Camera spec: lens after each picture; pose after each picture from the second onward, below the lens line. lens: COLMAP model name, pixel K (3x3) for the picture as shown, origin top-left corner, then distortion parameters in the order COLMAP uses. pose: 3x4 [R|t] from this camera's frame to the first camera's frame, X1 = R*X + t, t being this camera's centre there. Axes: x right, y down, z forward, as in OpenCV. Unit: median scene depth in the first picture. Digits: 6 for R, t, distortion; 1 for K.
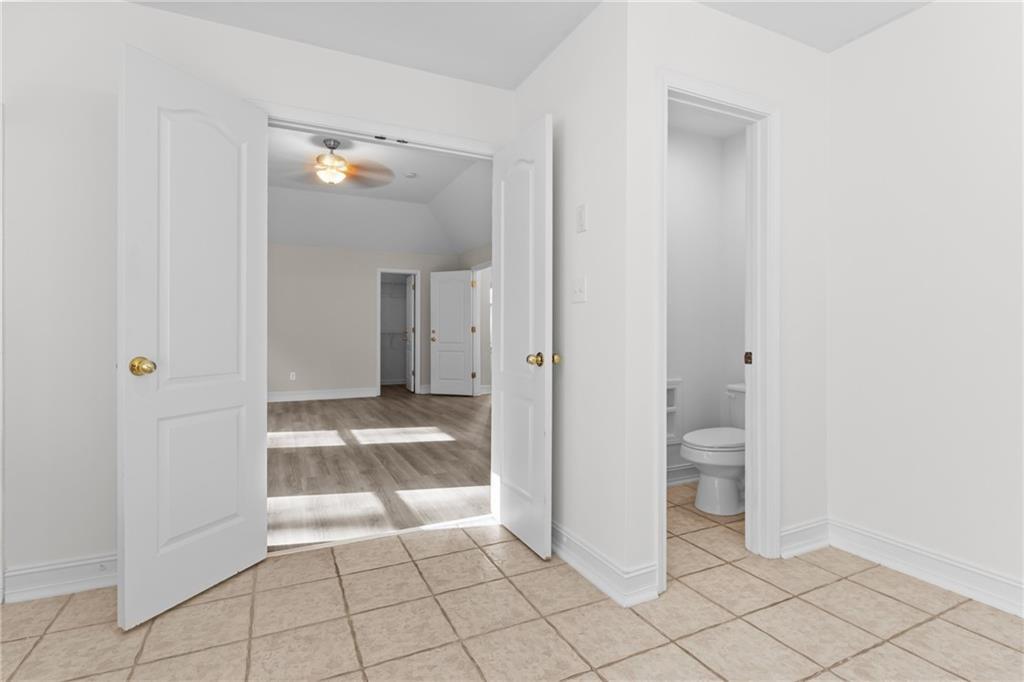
lens RADIAL K [[488.3, 0, 508.7], [0, 488.3, 337.6], [0, 0, 1]] dist [0.002394, -0.000507]
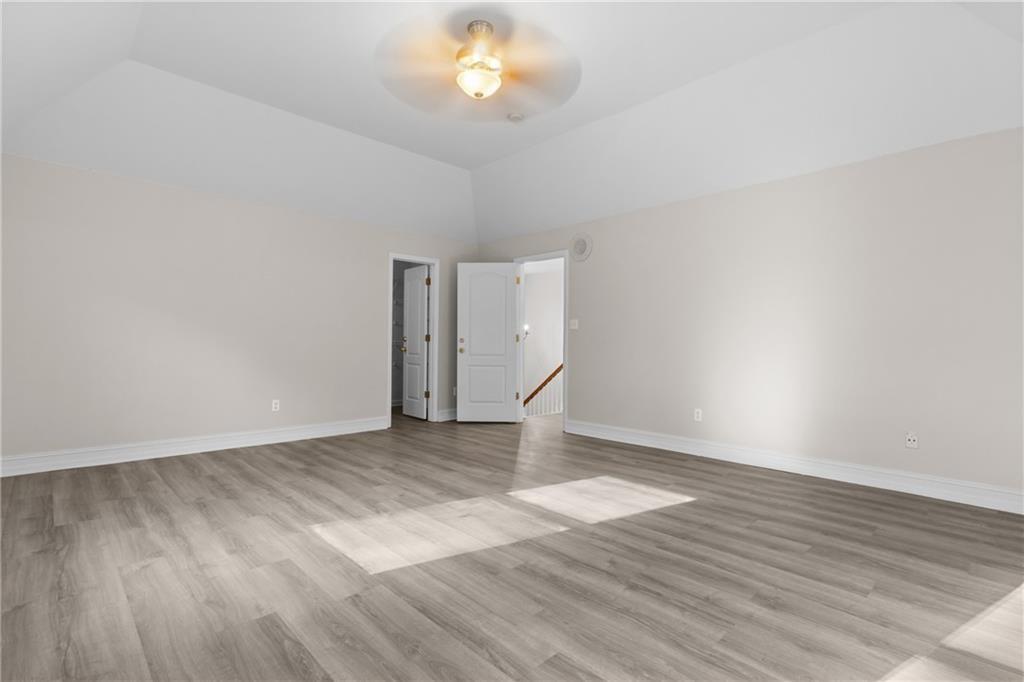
lens RADIAL K [[488.3, 0, 513.2], [0, 488.3, 342.9], [0, 0, 1]] dist [0.002394, -0.000507]
pose [[0.954353, 0.007799, 0.298579, -0.305660], [-0.004772, 0.999930, -0.010867, 0.000131], [-0.298643, 0.008946, 0.954323, 0.244219]]
